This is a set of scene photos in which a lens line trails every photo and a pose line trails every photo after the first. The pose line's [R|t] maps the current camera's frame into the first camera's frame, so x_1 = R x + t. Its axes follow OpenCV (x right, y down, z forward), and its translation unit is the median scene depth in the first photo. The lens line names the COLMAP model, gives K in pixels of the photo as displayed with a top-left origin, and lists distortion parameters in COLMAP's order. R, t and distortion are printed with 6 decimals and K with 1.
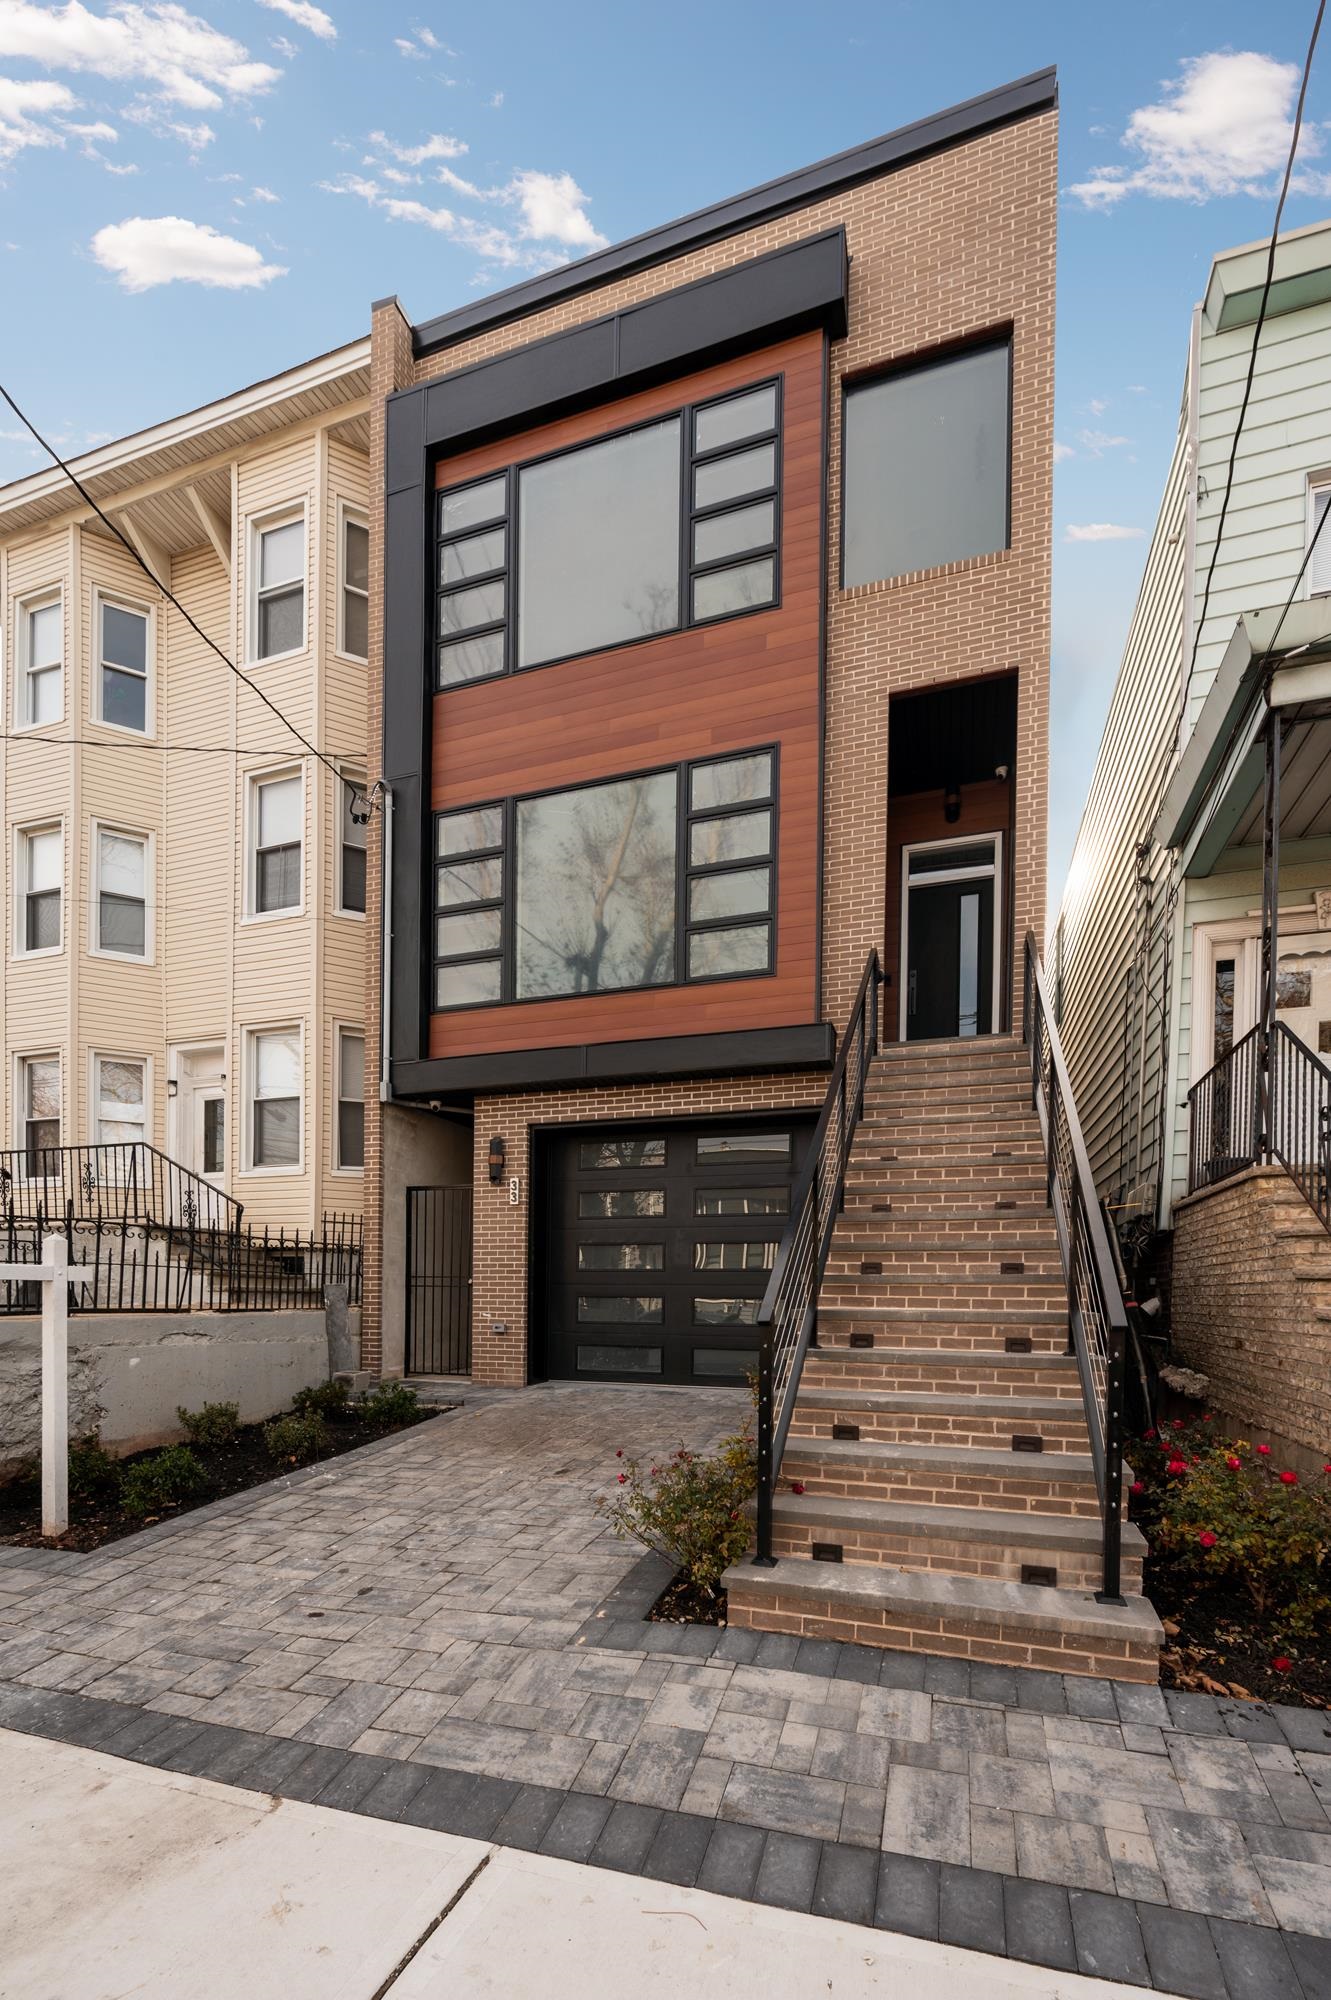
lens RADIAL K [[823.9, 0, 670.3], [0, 823.9, 1307.6], [0, 0, 1]] dist [-0.000933, 0.000286]
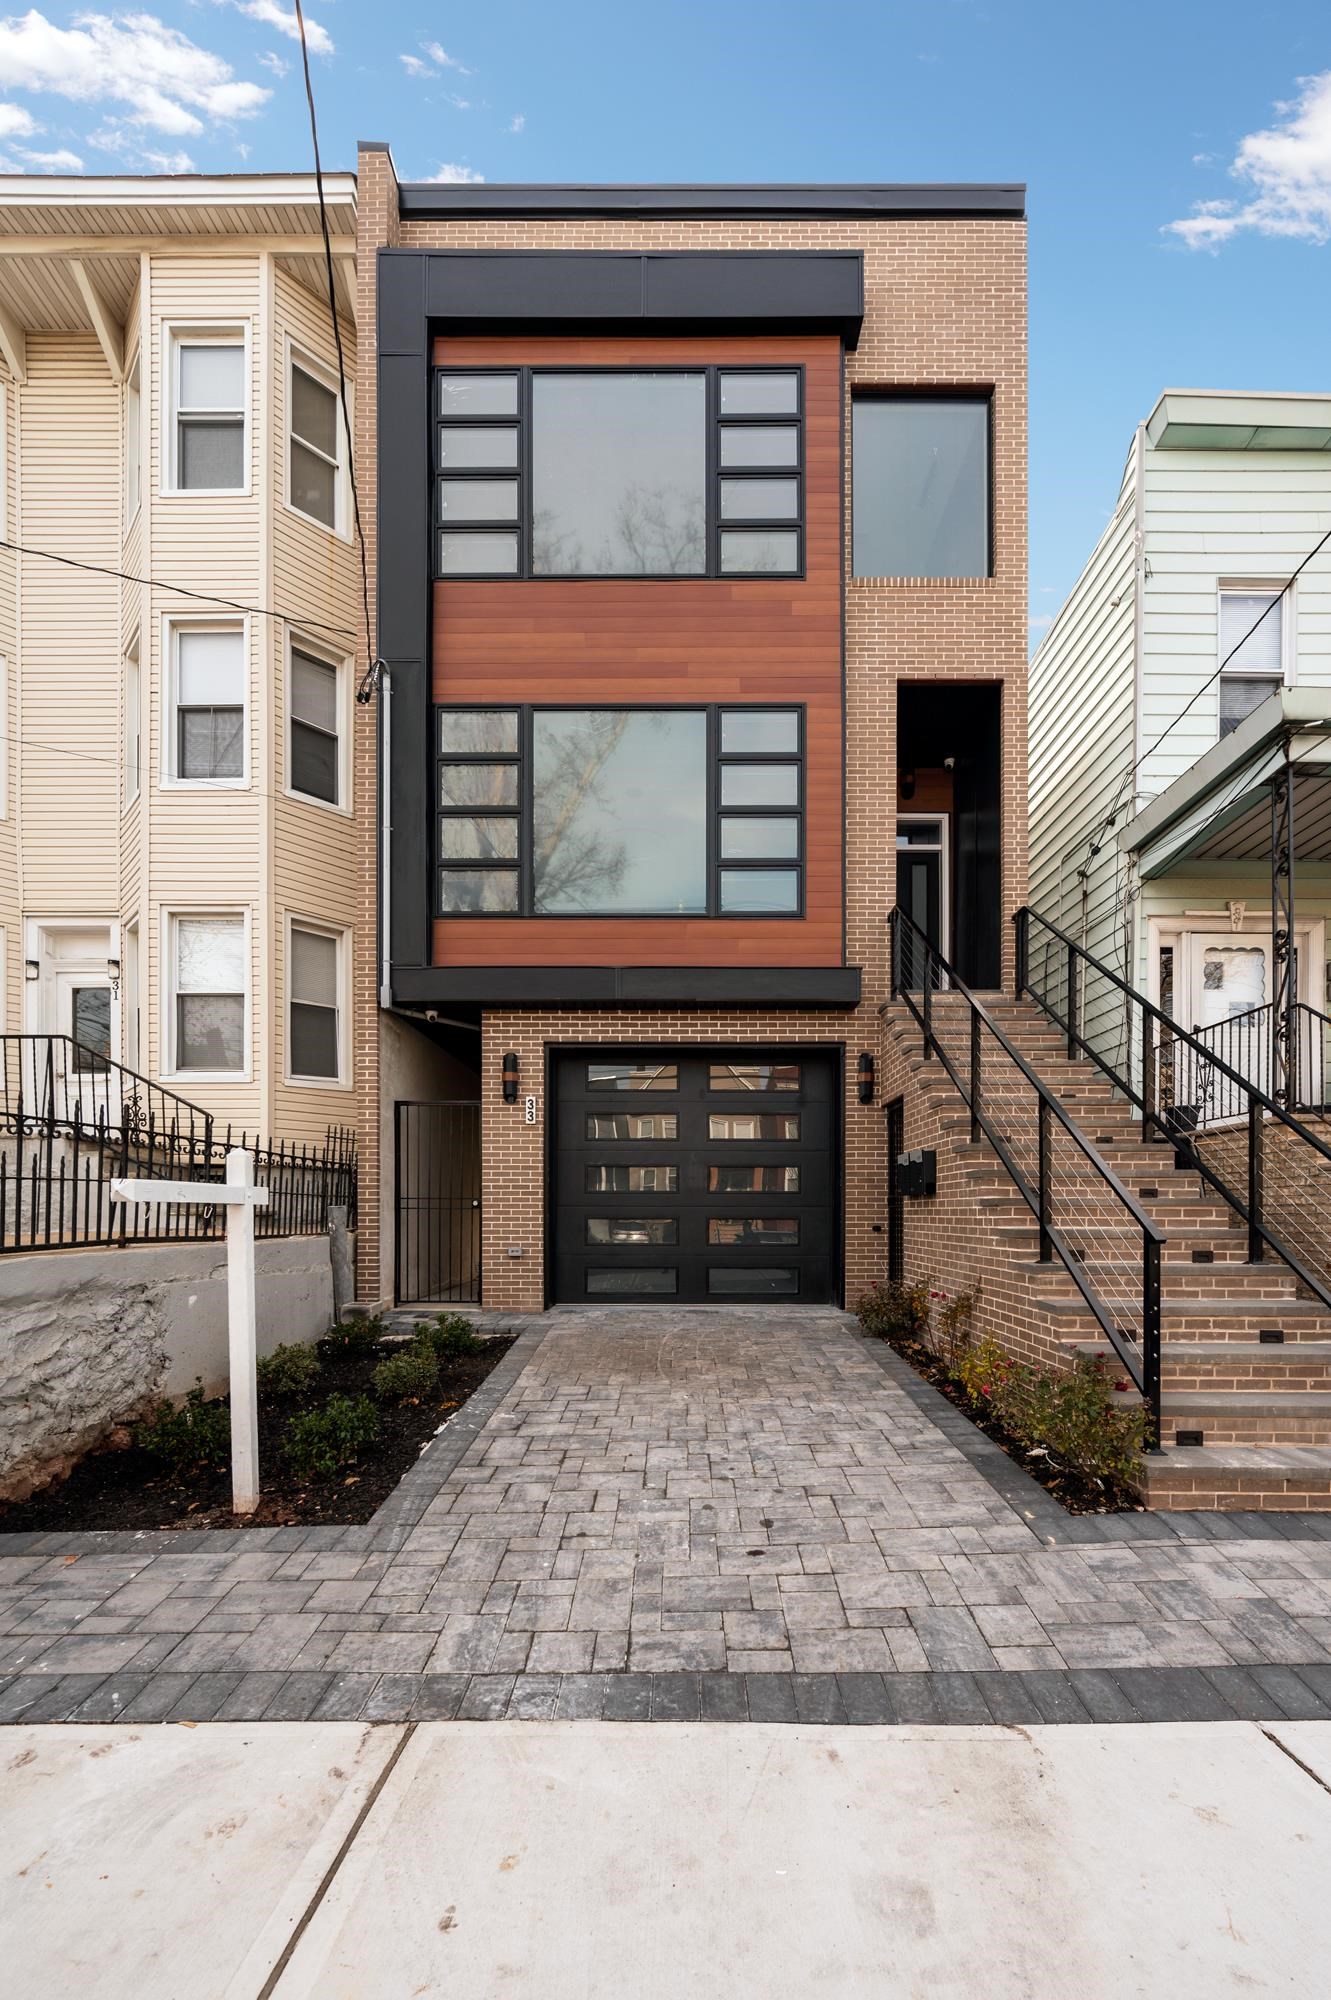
lens RADIAL K [[801.6, 0, 665.4], [0, 801.6, 1220.5], [0, 0, 1]] dist [-0.001555, 0.000459]
pose [[0.952965, -0.007148, 0.302995, -0.351129], [0.009797, 0.999926, -0.007222, -0.003539], [-0.302921, 0.009851, 0.952965, 0.060043]]
